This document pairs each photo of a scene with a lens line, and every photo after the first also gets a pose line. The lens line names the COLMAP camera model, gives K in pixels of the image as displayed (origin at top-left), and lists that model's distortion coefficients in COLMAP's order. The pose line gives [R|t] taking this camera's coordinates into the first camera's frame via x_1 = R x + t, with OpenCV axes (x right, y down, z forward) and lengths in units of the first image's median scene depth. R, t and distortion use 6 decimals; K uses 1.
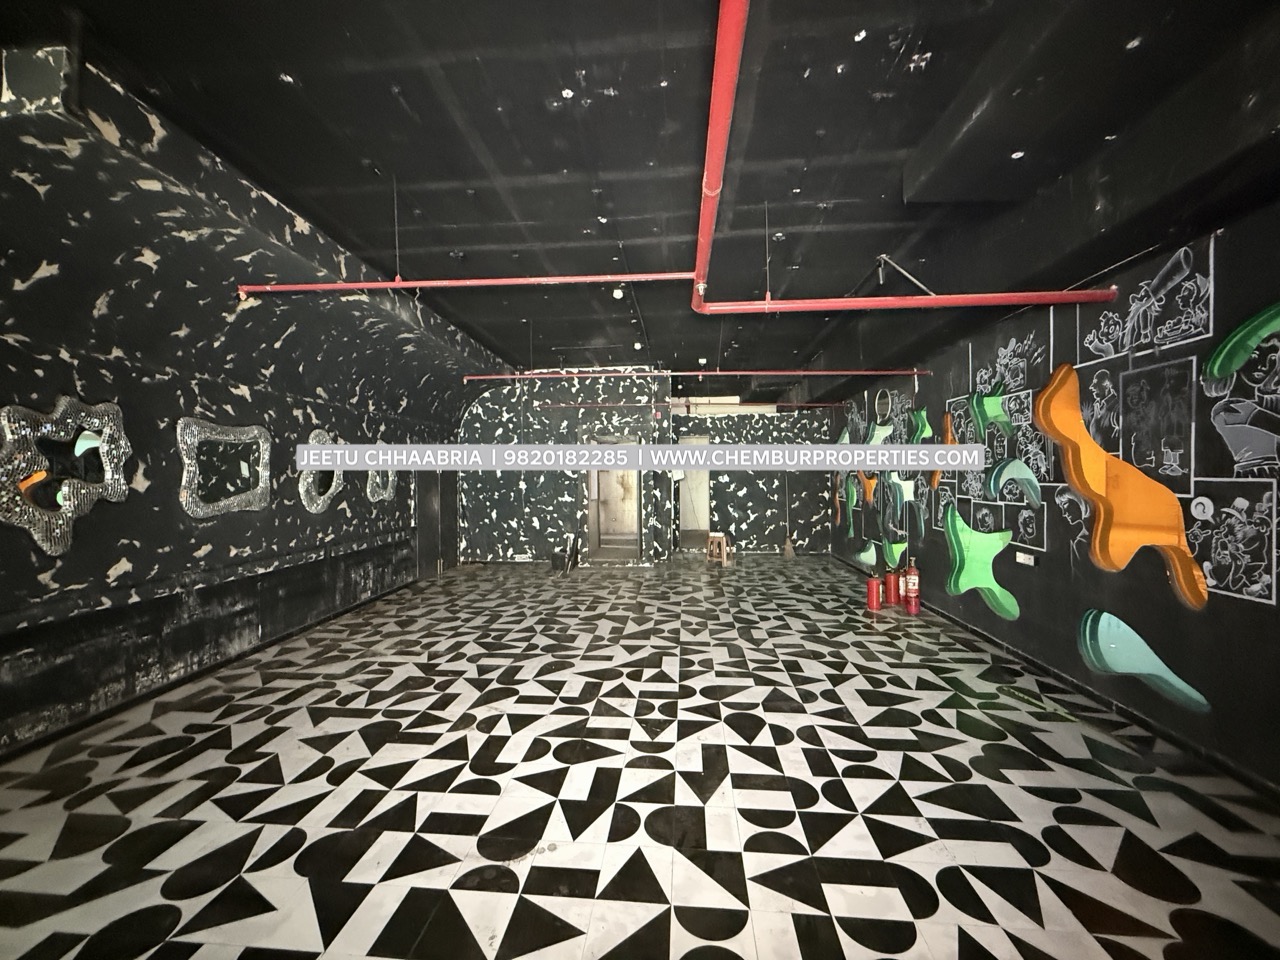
lens RADIAL K [[510.6, 0, 638.8], [0, 510.6, 477.2], [0, 0, 1]] dist [0.000251, -0.000232]
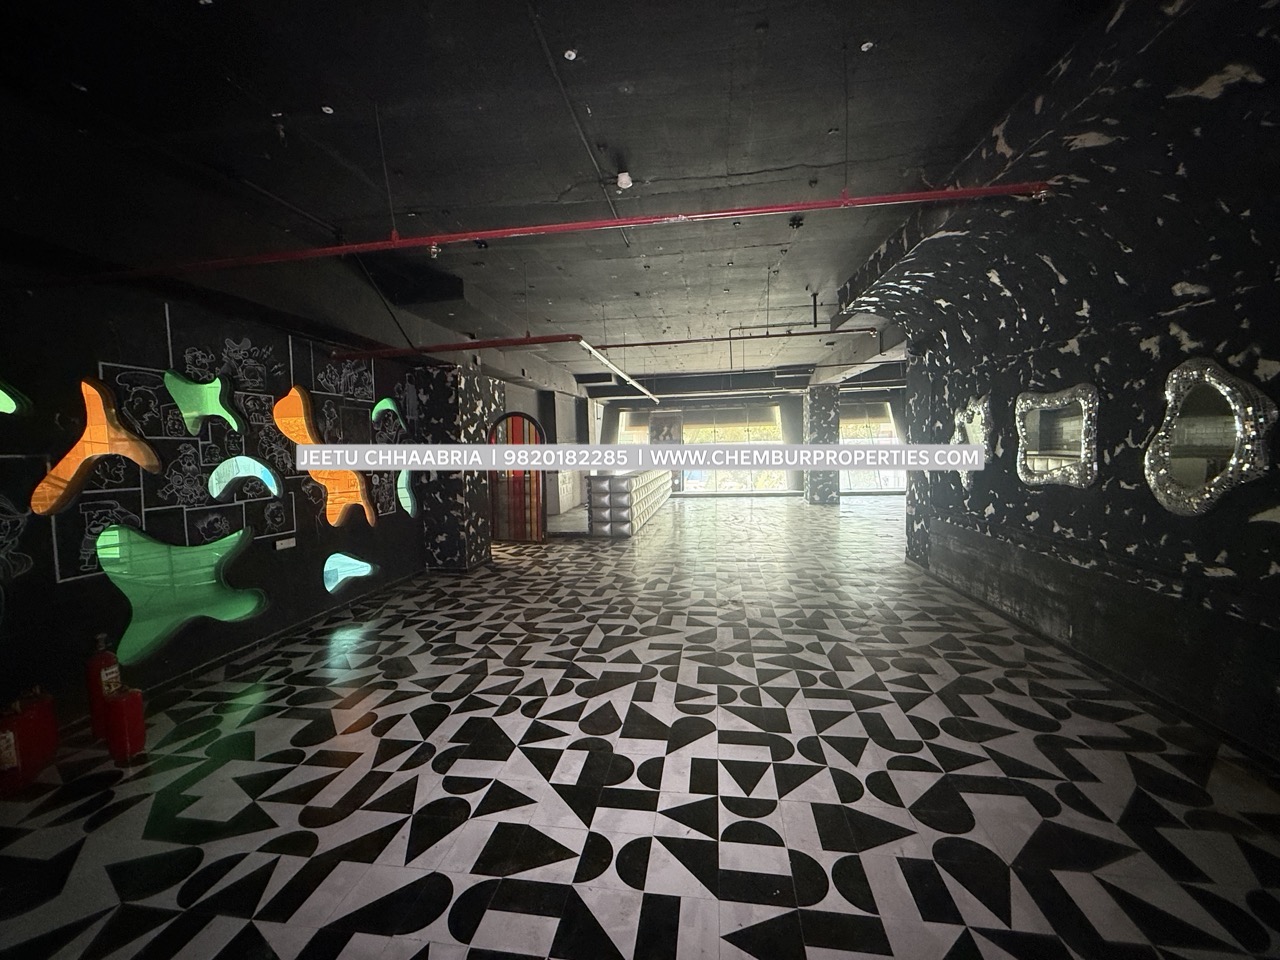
lens RADIAL K [[510.6, 0, 638.8], [0, 510.6, 477.2], [0, 0, 1]] dist [0.000251, -0.000232]
pose [[-0.997730, 0.032365, 0.059051, -0.097660], [0.036288, 0.997119, 0.066612, -0.033824], [-0.056725, 0.068604, -0.996030, 1.929654]]
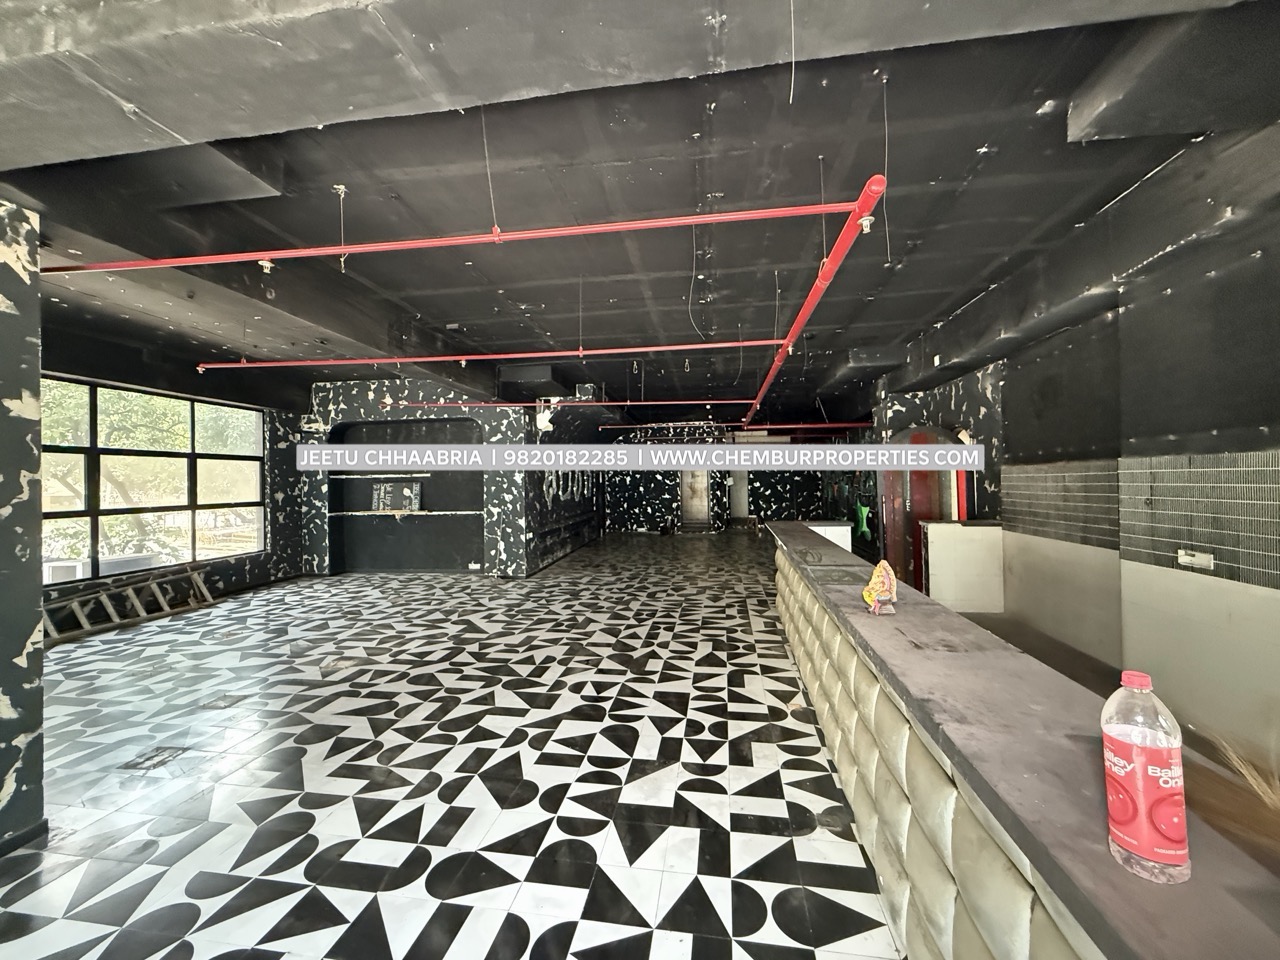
lens RADIAL K [[510.6, 0, 638.8], [0, 510.6, 477.2], [0, 0, 1]] dist [0.000251, -0.000232]
pose [[0.997248, -0.007075, -0.073804, -0.217180], [0.006375, 0.999932, -0.009718, -0.016131], [0.073868, 0.009221, 0.997225, -1.579885]]
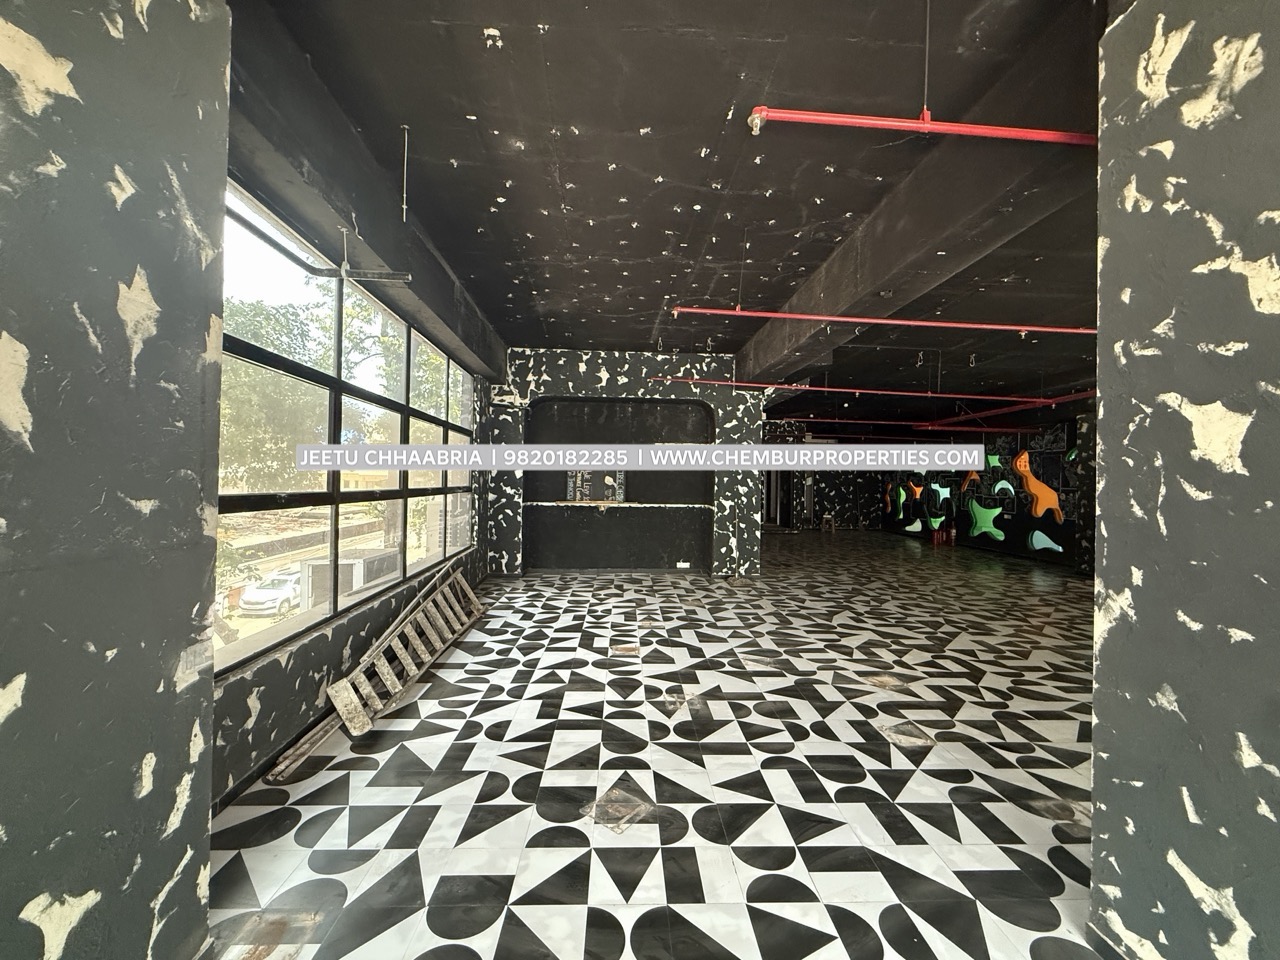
lens RADIAL K [[510.6, 0, 638.8], [0, 510.6, 477.2], [0, 0, 1]] dist [0.000251, -0.000232]
pose [[0.992208, 0.026187, 0.121809, -1.455328], [-0.024915, 0.999618, -0.011957, 0.025961], [-0.122076, 0.008829, 0.992481, -1.395122]]
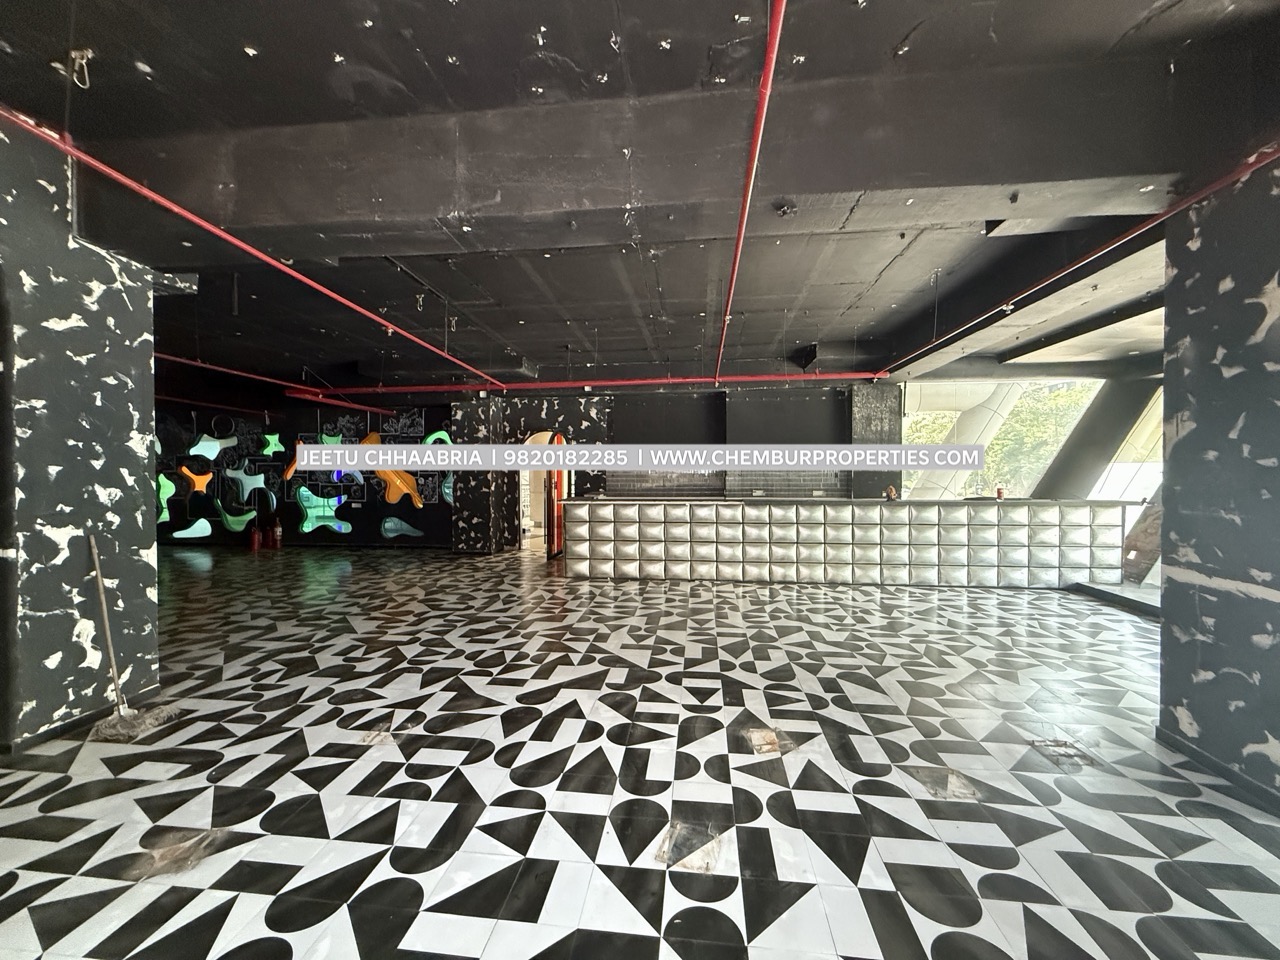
lens RADIAL K [[510.6, 0, 638.8], [0, 510.6, 477.2], [0, 0, 1]] dist [0.000251, -0.000232]
pose [[0.029658, -0.005527, 0.999545, -1.575733], [0.005998, 0.999968, 0.005352, 0.014889], [-0.999542, 0.005837, 0.029690, -0.425148]]
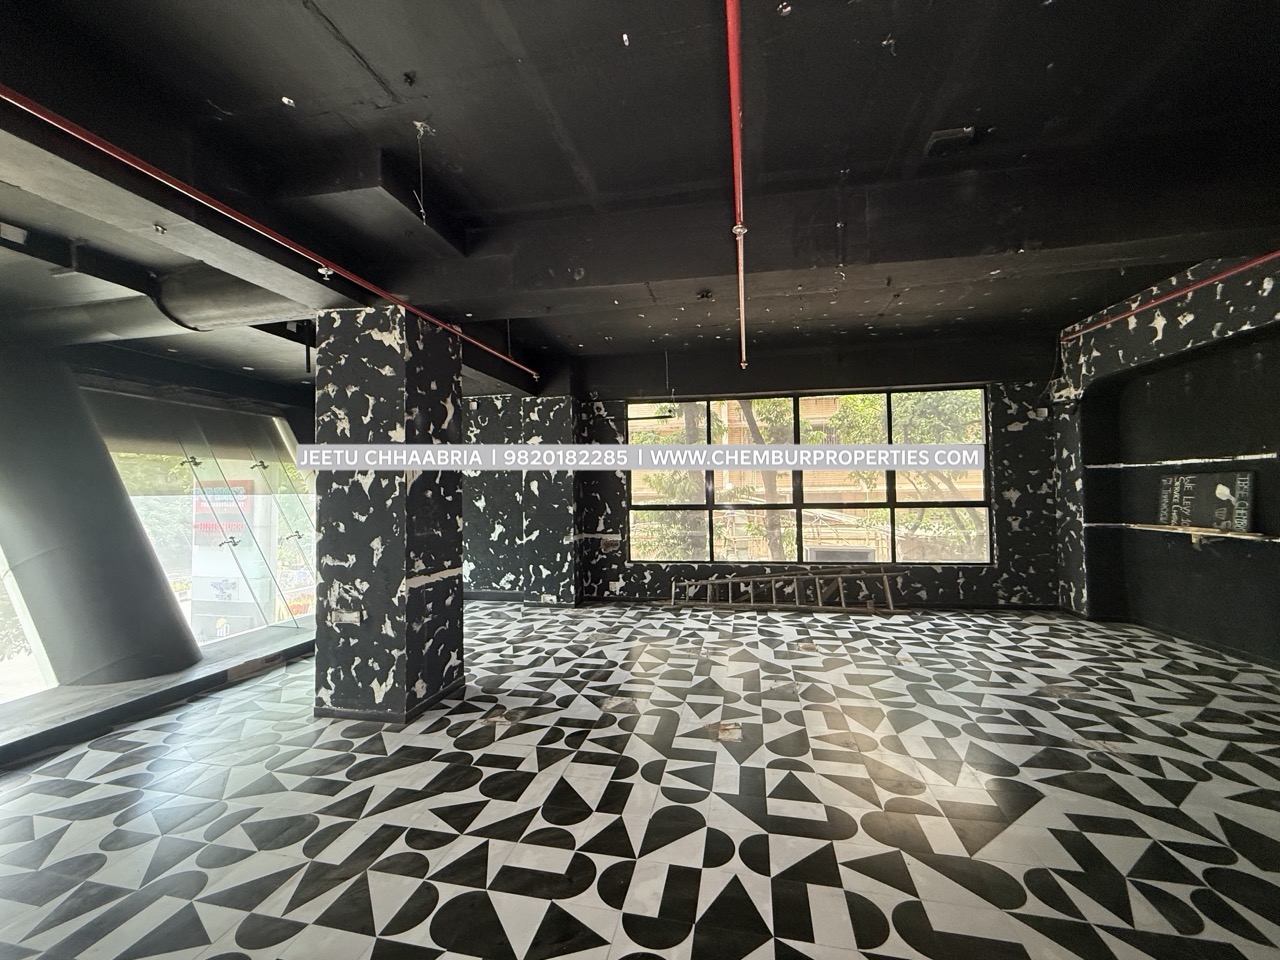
lens RADIAL K [[510.6, 0, 638.8], [0, 510.6, 477.2], [0, 0, 1]] dist [0.000251, -0.000232]
pose [[-0.124711, -0.017605, -0.992037, -0.137588], [0.014516, 0.999703, -0.019565, -0.009185], [0.992087, -0.016840, -0.124419, -0.599553]]
